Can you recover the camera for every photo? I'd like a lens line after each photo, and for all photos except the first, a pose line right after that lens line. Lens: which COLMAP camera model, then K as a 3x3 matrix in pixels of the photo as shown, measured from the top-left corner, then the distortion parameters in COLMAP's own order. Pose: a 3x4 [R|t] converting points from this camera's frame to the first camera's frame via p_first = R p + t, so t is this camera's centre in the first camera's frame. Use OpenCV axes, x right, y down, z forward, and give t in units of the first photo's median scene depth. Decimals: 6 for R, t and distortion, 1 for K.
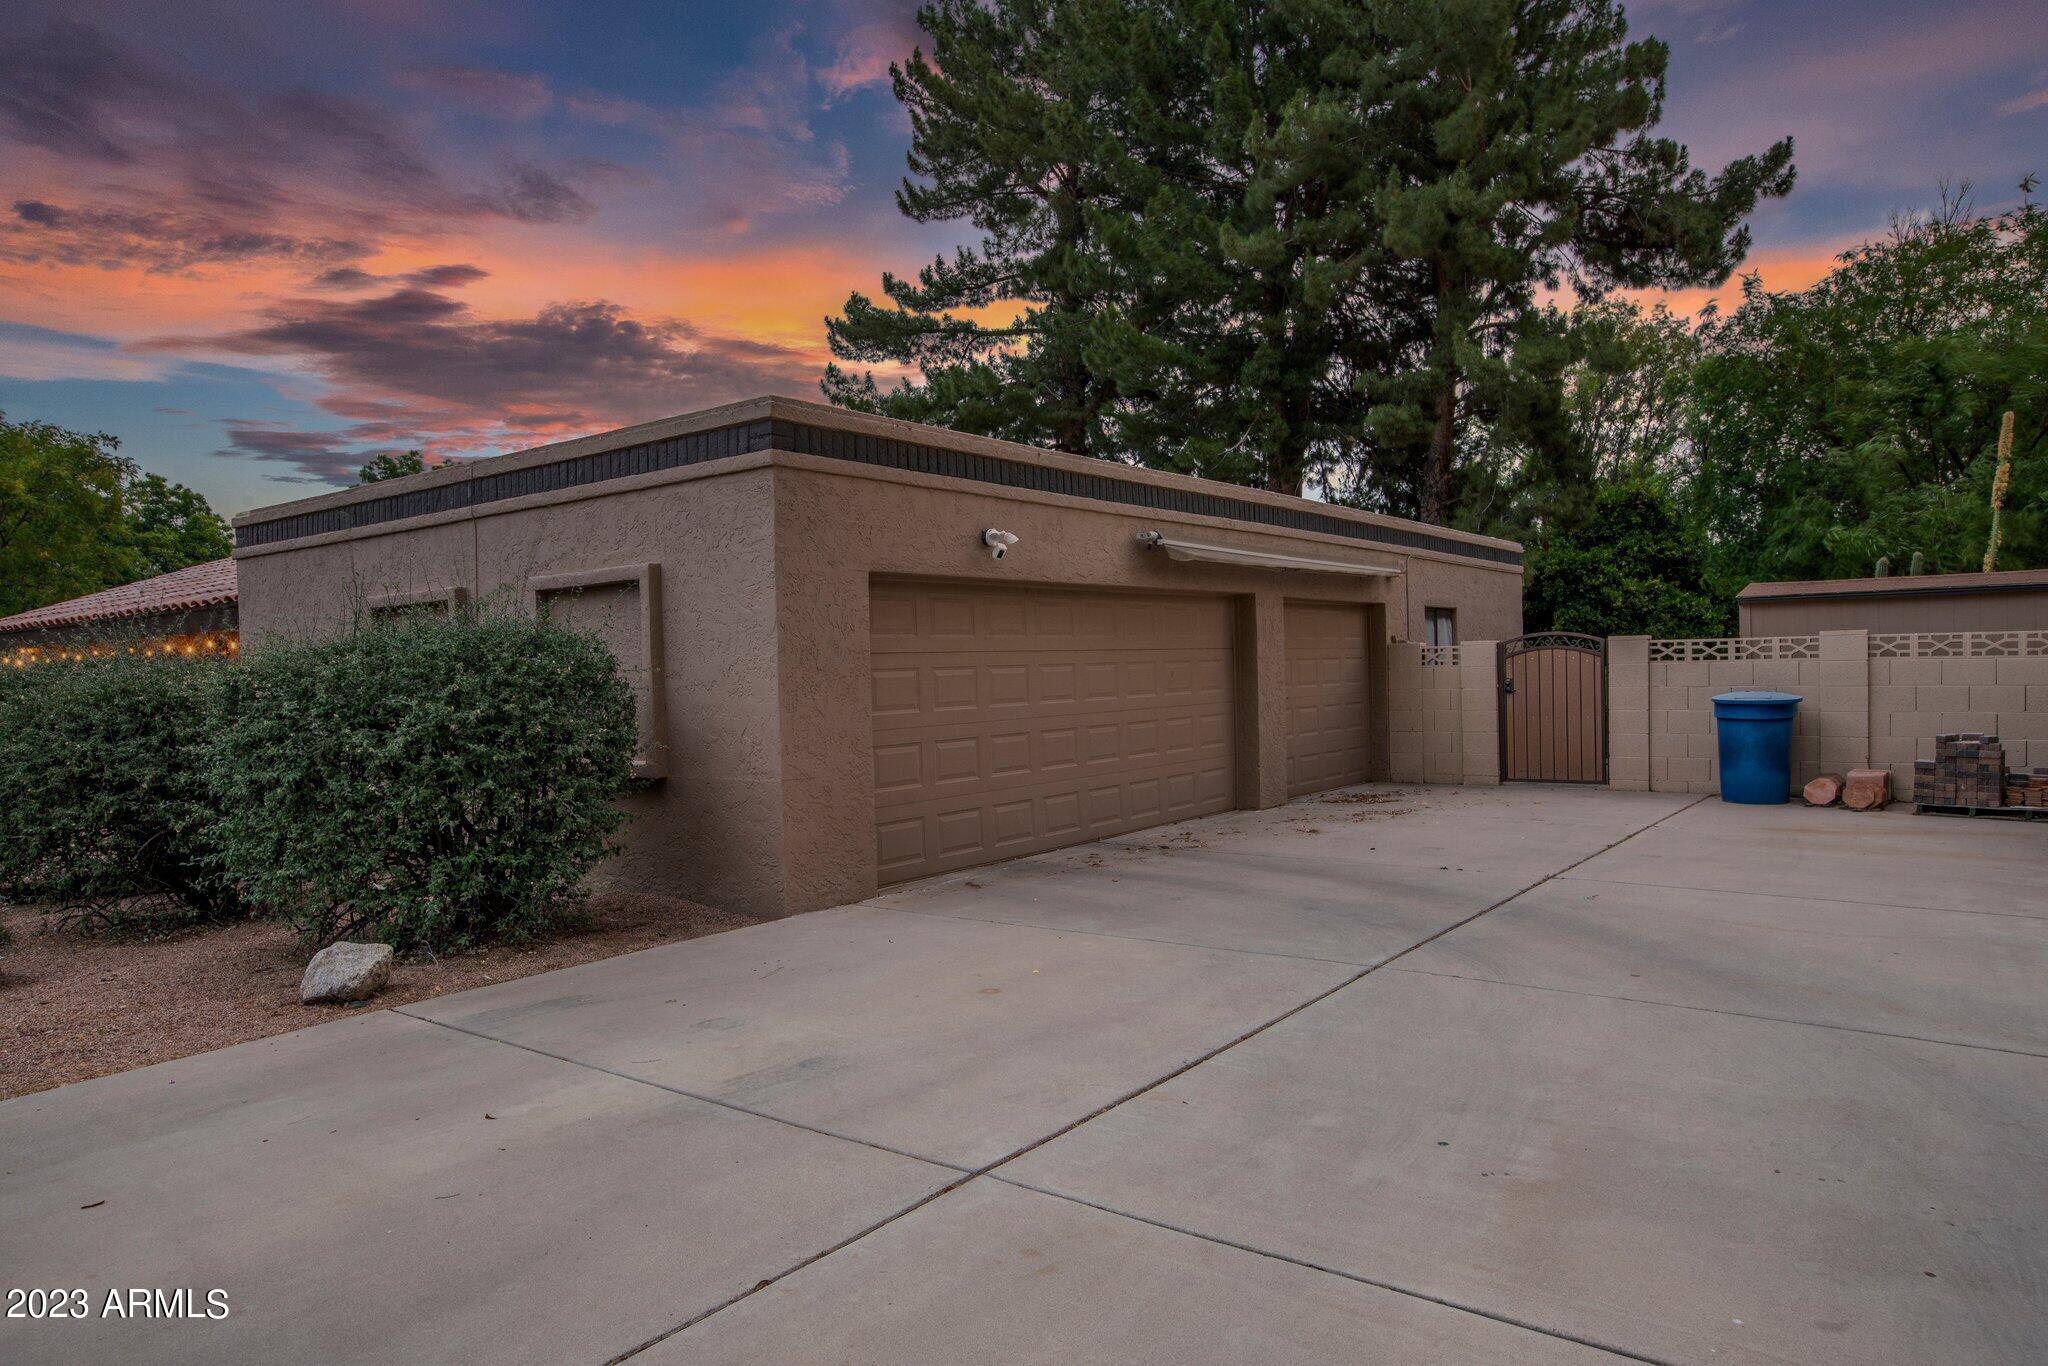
lens RADIAL K [[1272.7, 0, 1024.0], [0, 1272.7, 683.0], [0, 0, 1]] dist [-0.061636, 0.061472]
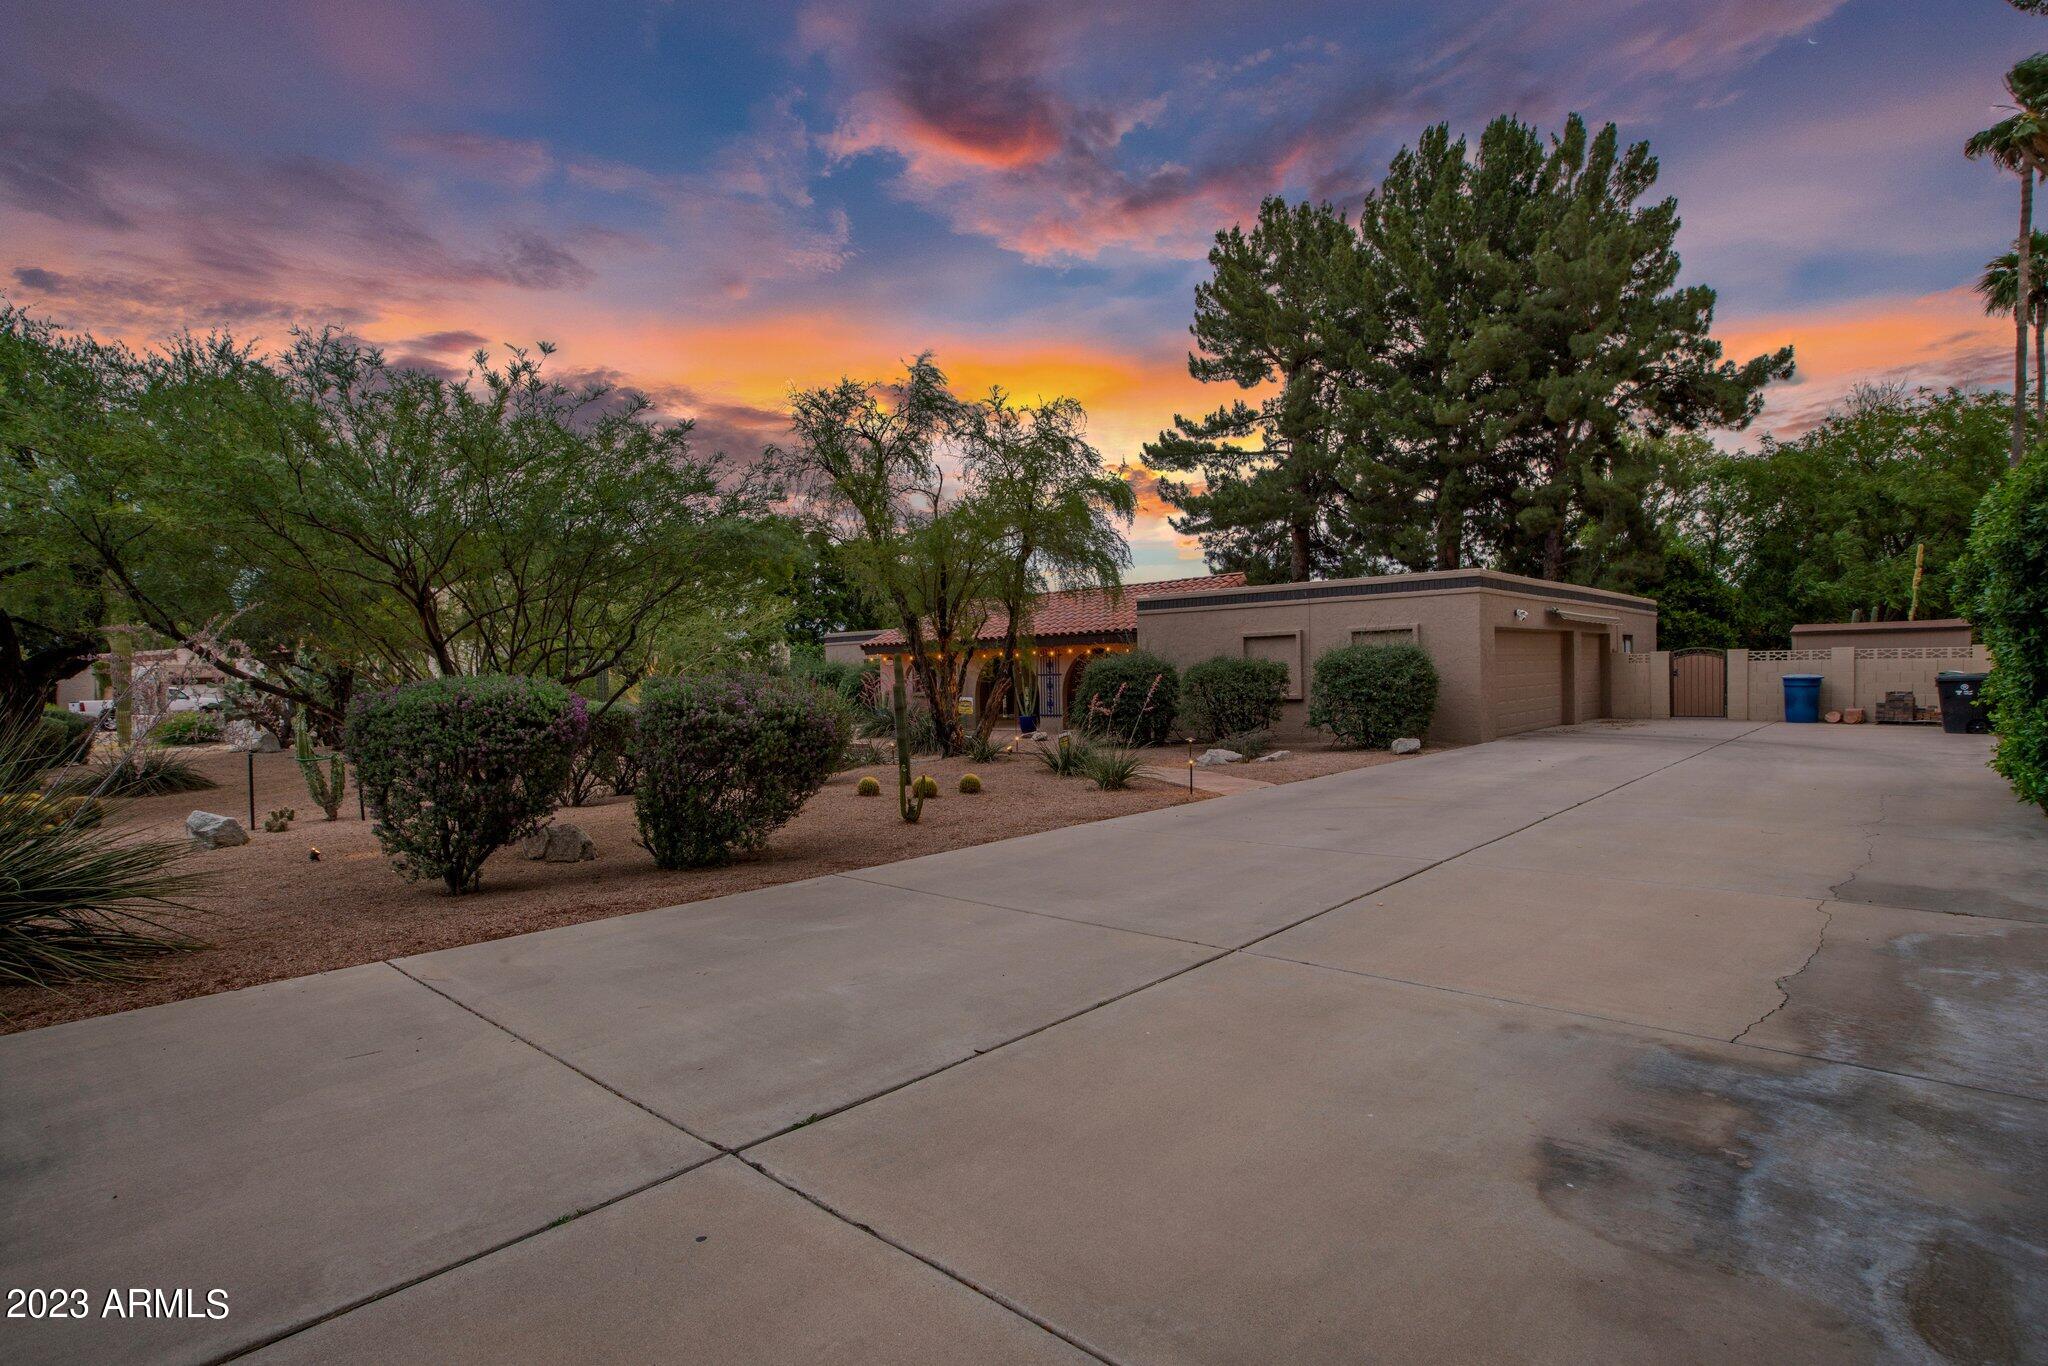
lens RADIAL K [[1056.6, 0, 1029.3], [0, 1056.6, 676.4], [0, 0, 1]] dist [0.000567, 0.000862]
pose [[0.998755, 0.004803, -0.049657, -0.294392], [-0.005169, 0.999960, -0.007244, 0.013201], [0.049621, 0.007491, 0.998740, -0.401652]]
